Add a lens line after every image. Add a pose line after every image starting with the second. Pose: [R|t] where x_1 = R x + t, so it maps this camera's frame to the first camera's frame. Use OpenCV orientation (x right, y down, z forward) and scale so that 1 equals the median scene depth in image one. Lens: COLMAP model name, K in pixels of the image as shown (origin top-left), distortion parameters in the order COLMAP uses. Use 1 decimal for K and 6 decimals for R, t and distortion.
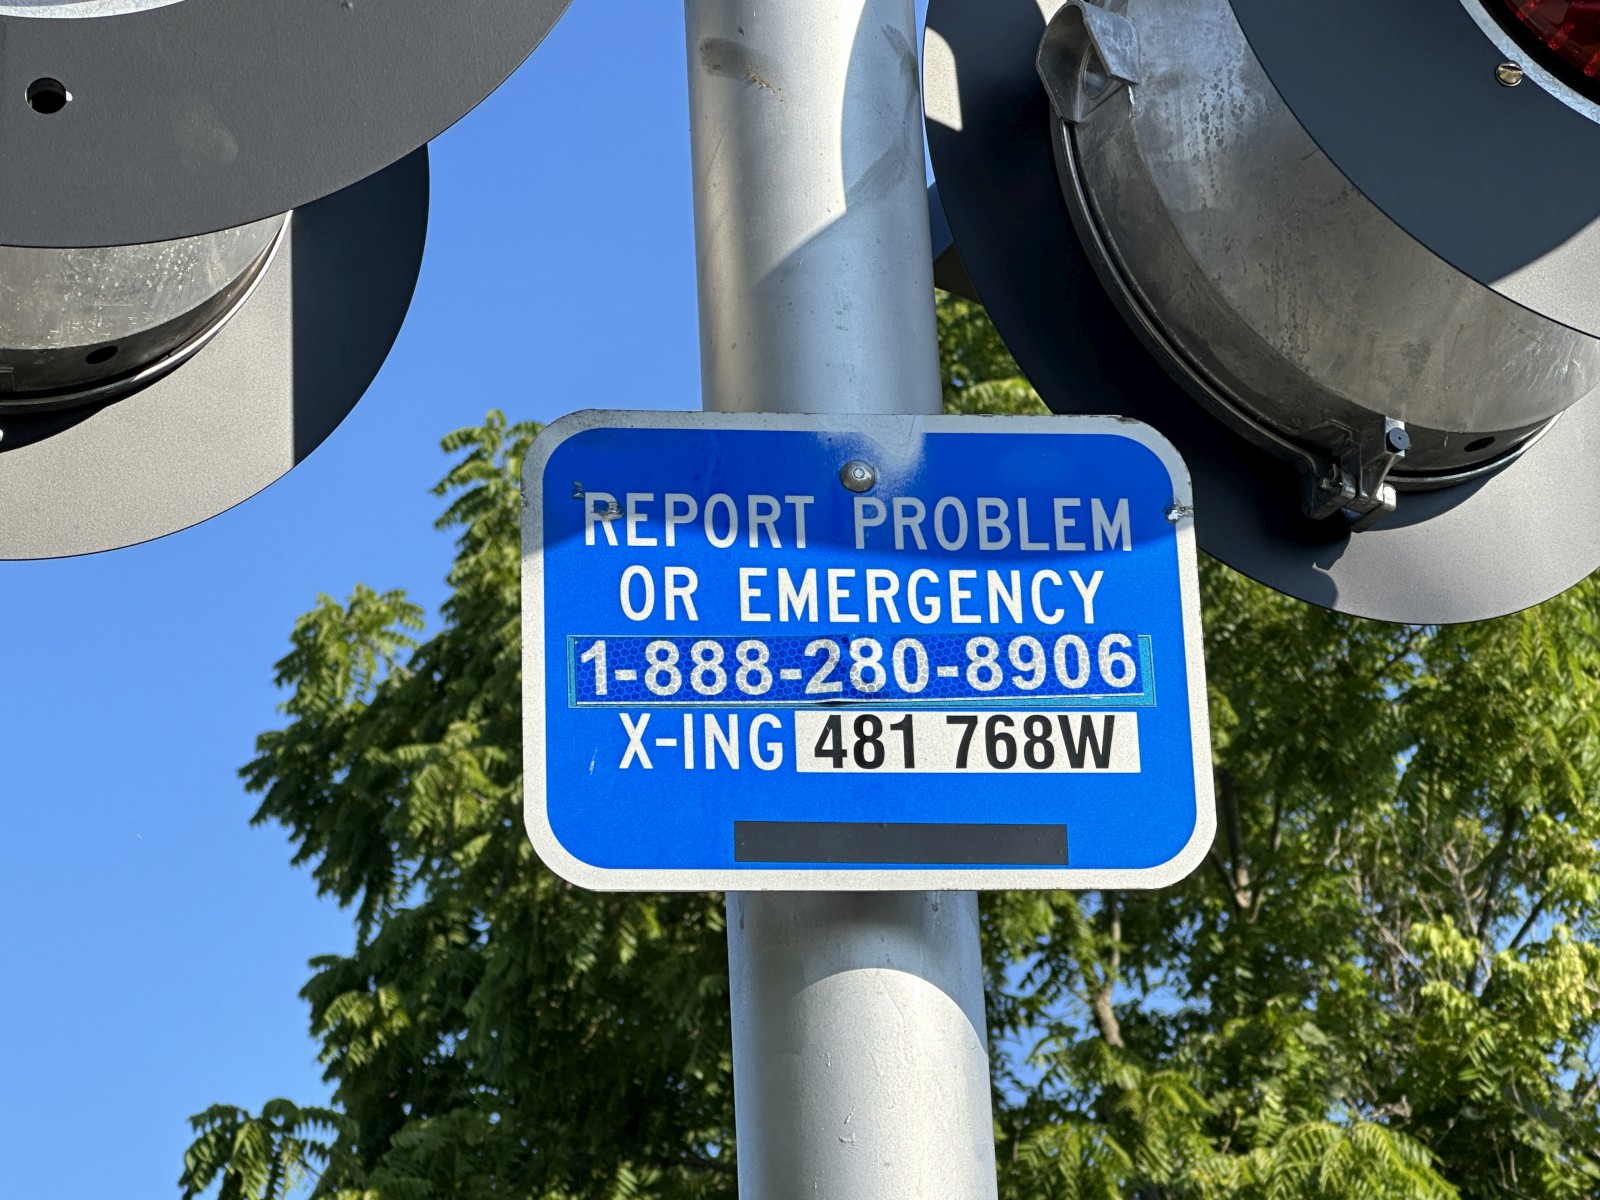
lens RADIAL K [[4081.6, 0, 800.0], [0, 4081.6, 600.0], [0, 0, 1]] dist [-0.288388, 7.345775]
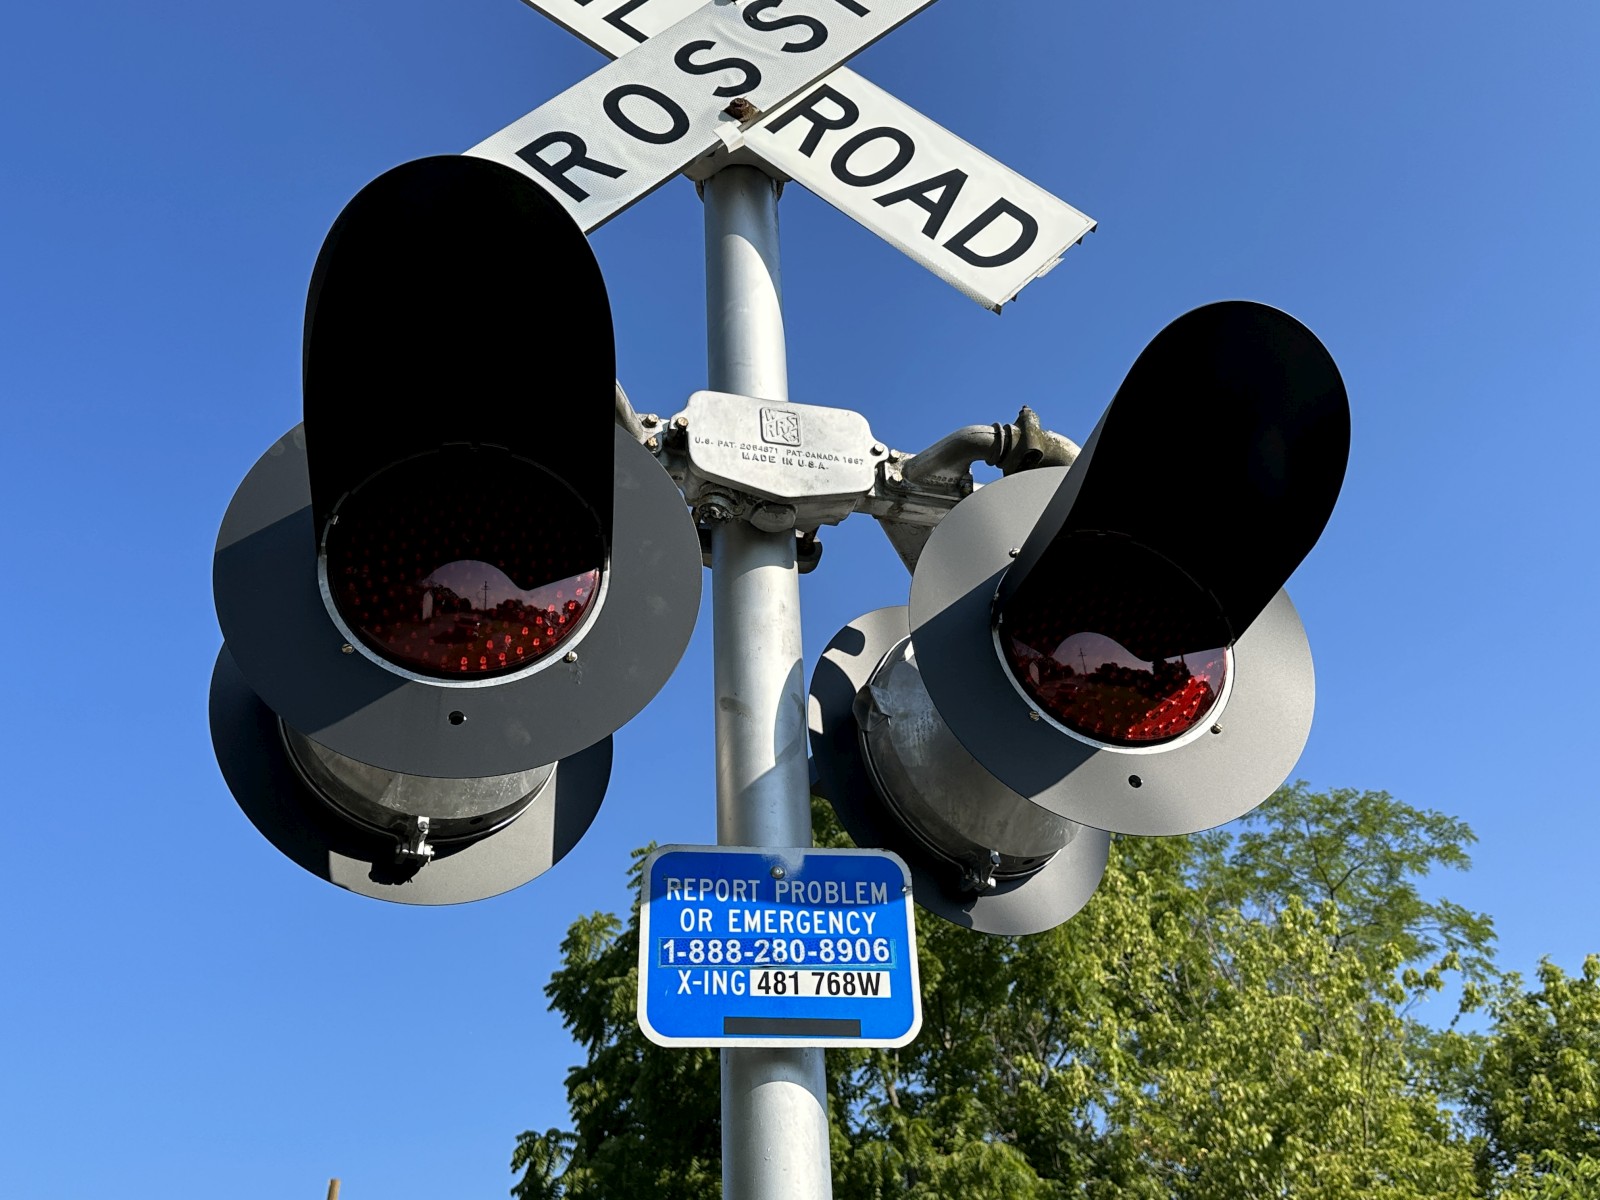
lens RADIAL K [[1565.0, 0, 811.1], [0, 1565.0, 600.3], [0, 0, 1]] dist [0.165253, -0.310951]
pose [[0.999672, 0.014090, 0.021369, 0.011894], [-0.009586, 0.980184, -0.197855, -0.003240], [-0.023734, 0.197585, 0.979998, 0.021861]]
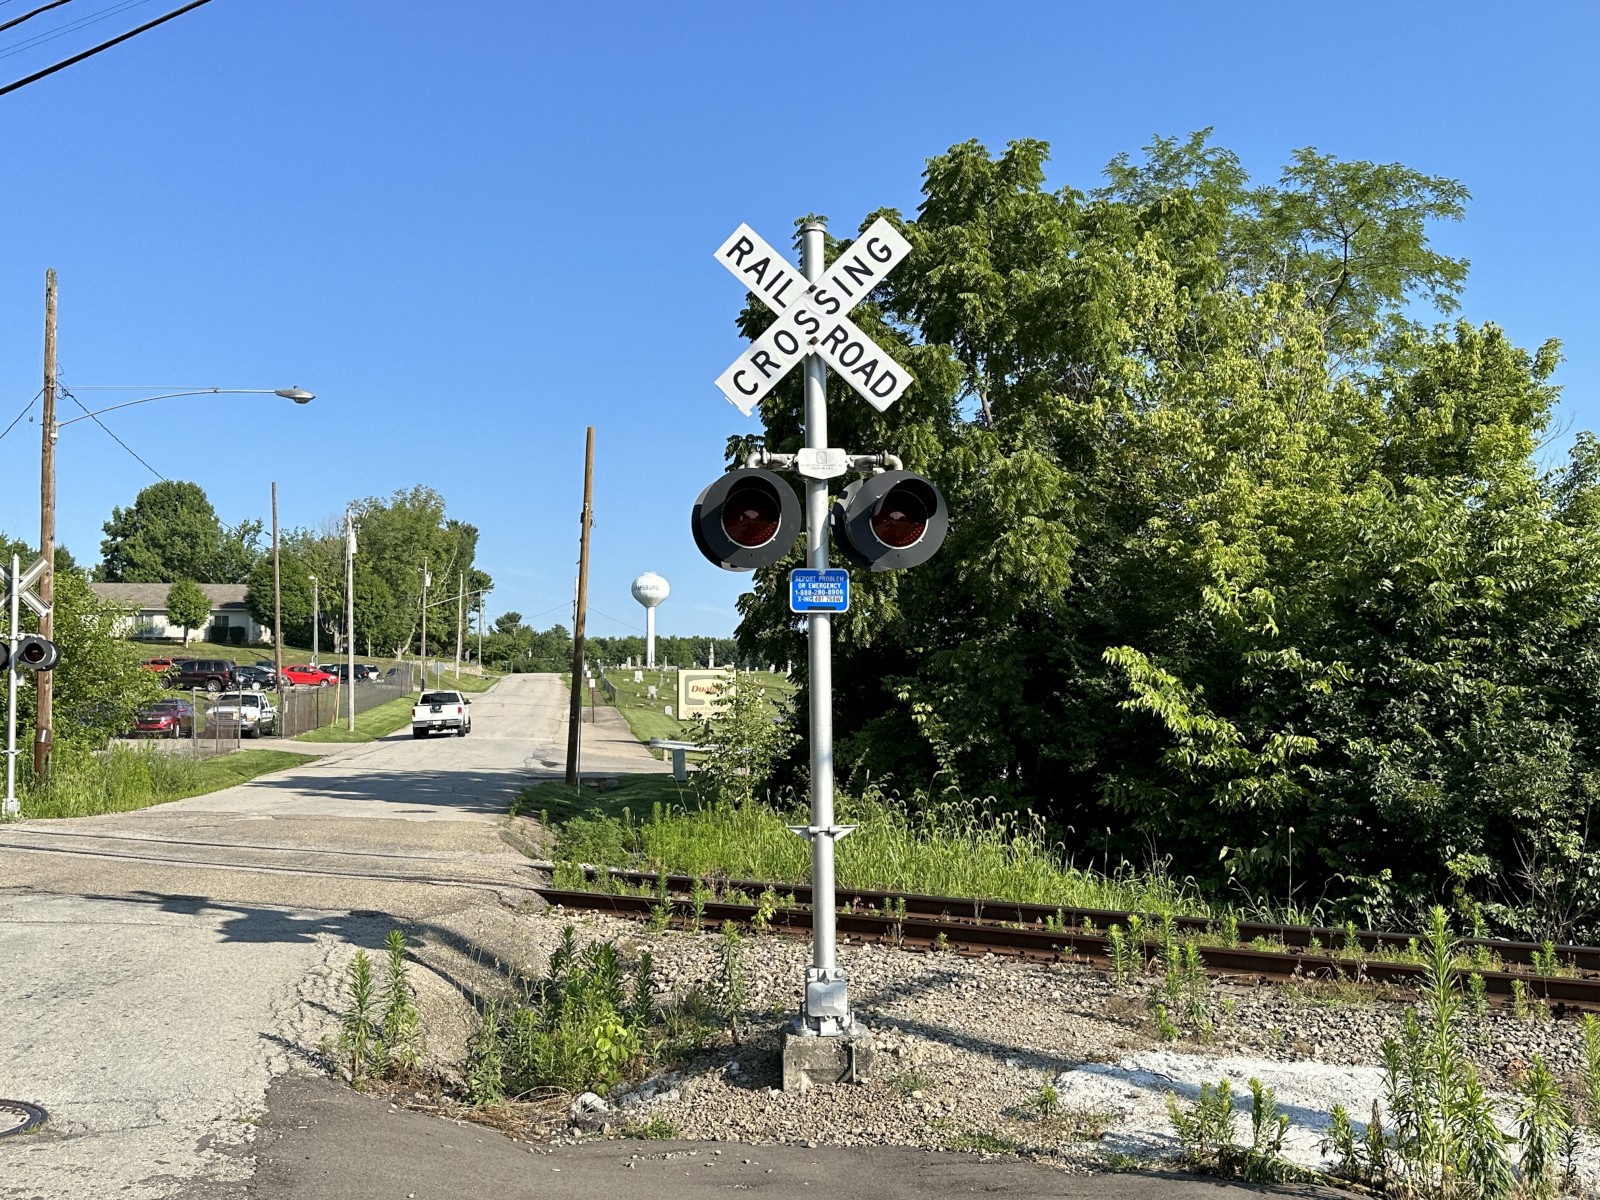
lens RADIAL K [[1519.0, 0, 798.0], [0, 1519.0, 610.8], [0, 0, 1]] dist [0.180884, -0.408473]
pose [[0.996068, 0.028418, -0.083916, 0.322352], [-0.001607, 0.952802, 0.303588, -1.256175], [0.088583, -0.302260, 0.949101, -3.168591]]
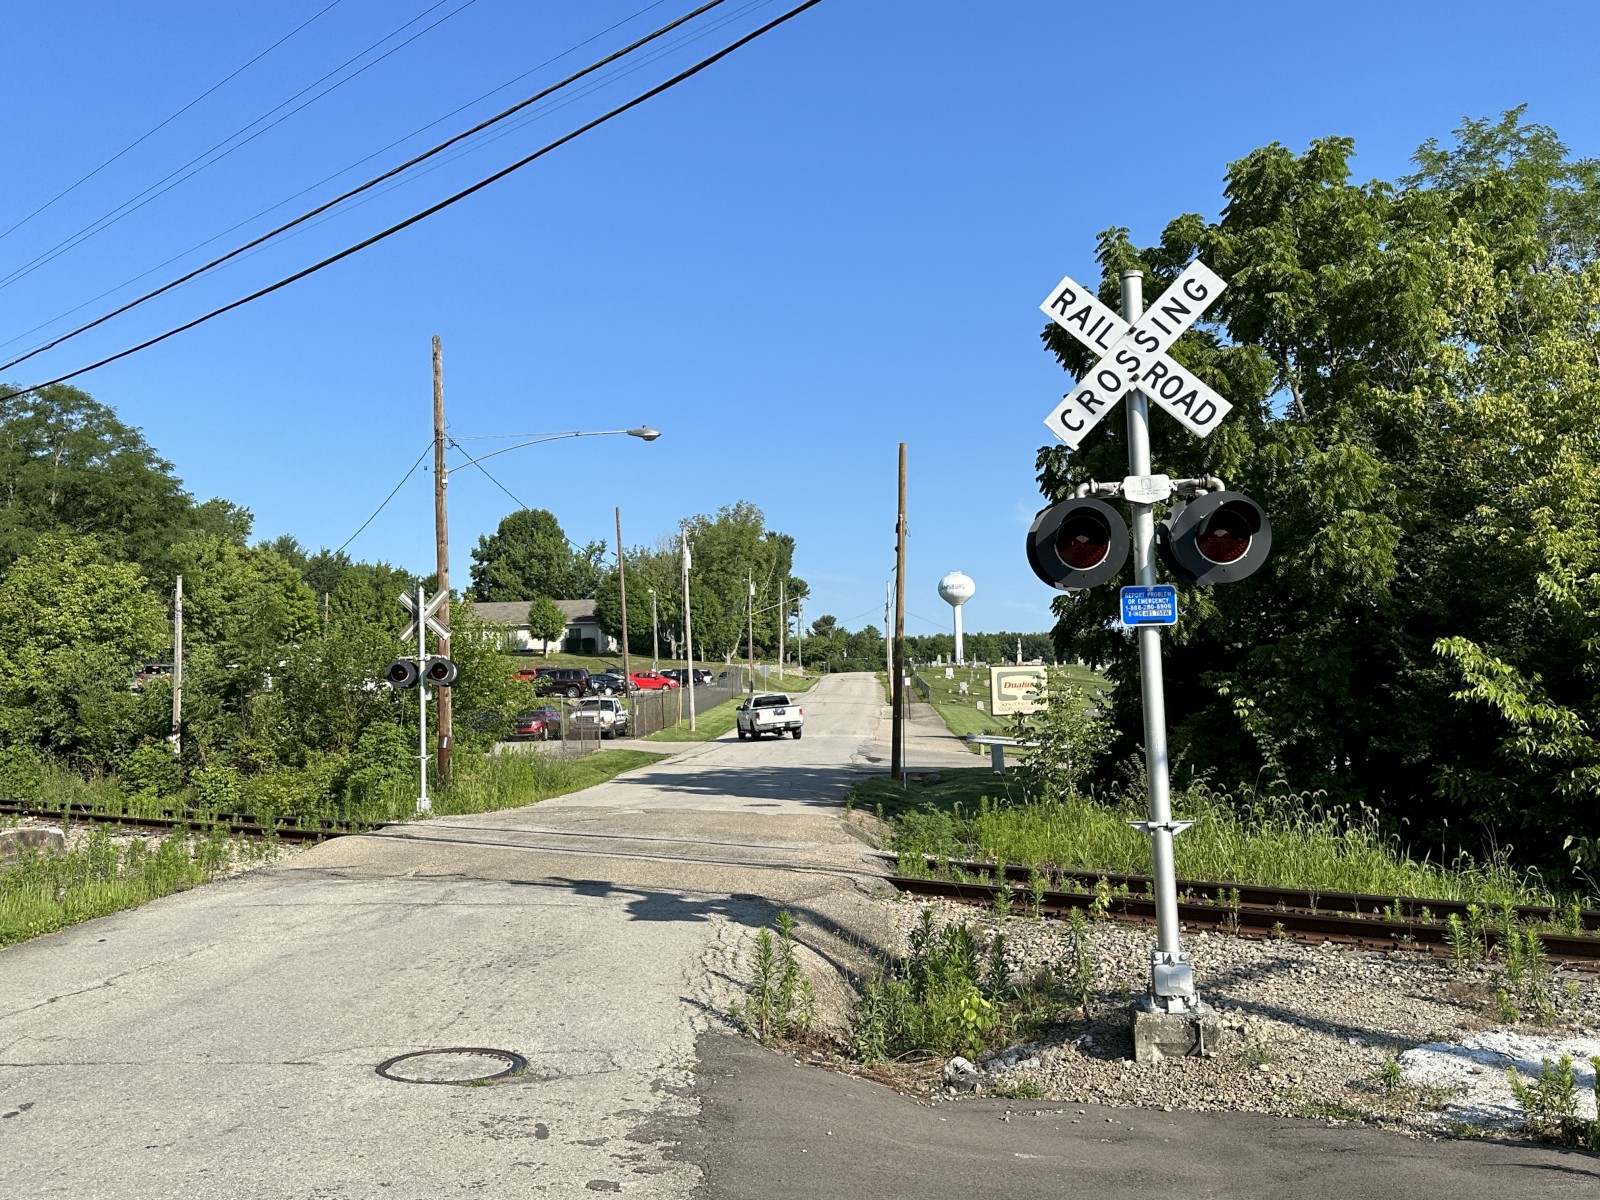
lens RADIAL K [[1470.8, 0, 794.0], [0, 1470.8, 606.9], [0, 0, 1]] dist [0.165833, -0.363281]
pose [[0.958236, -0.008805, -0.285844, 0.278479], [0.096082, 0.951337, 0.292791, -1.448732], [0.269355, -0.308027, 0.912451, -3.538053]]
